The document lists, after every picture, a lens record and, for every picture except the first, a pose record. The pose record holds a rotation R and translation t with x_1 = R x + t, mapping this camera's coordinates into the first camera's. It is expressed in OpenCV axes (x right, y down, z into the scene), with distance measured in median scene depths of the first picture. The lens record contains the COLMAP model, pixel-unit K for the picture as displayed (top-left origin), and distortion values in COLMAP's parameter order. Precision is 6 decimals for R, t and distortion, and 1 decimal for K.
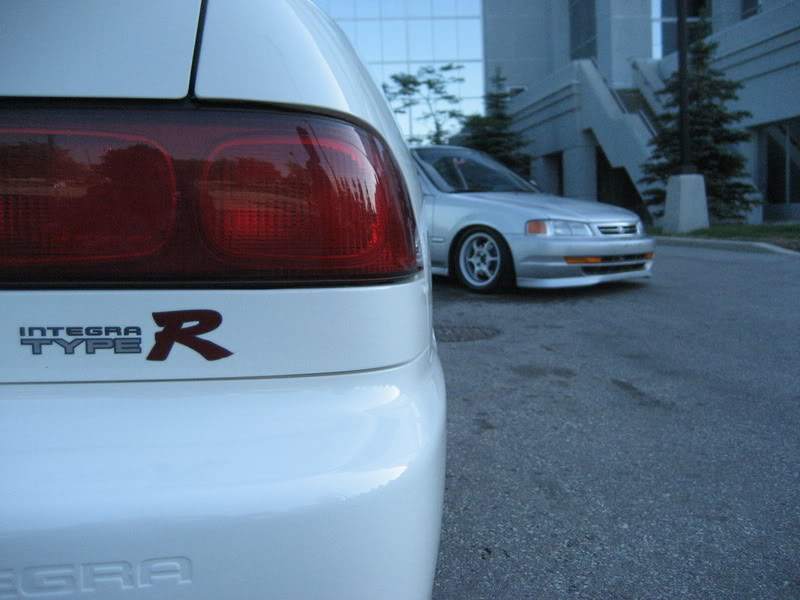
lens RADIAL K [[858.4, 0, 400.0], [0, 858.4, 300.0], [0, 0, 1]] dist [-0.180208, 0.272978]
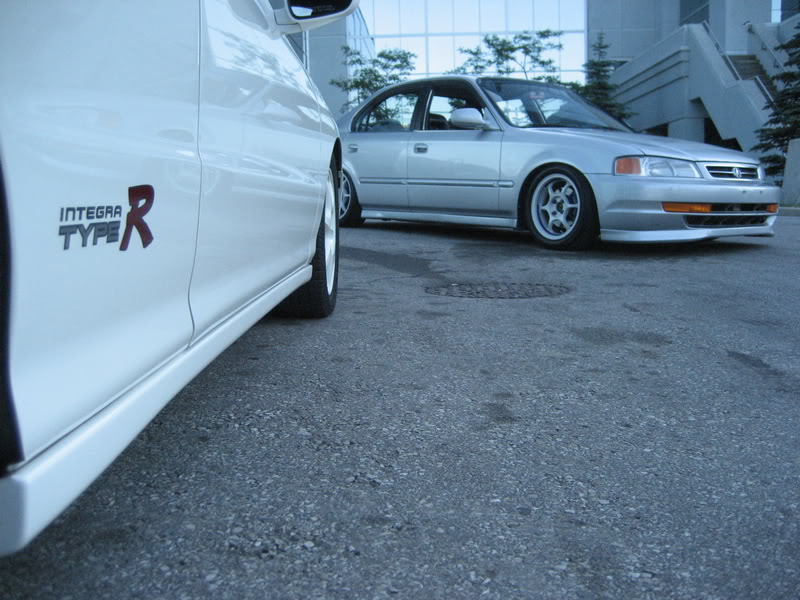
lens RADIAL K [[858.4, 0, 400.0], [0, 858.4, 300.0], [0, 0, 1]] dist [-0.180208, 0.272978]
pose [[0.993082, 0.027492, -0.114159, 0.041898], [-0.025215, 0.999454, 0.021348, 0.026438], [0.114684, -0.018322, 0.993233, 0.189487]]
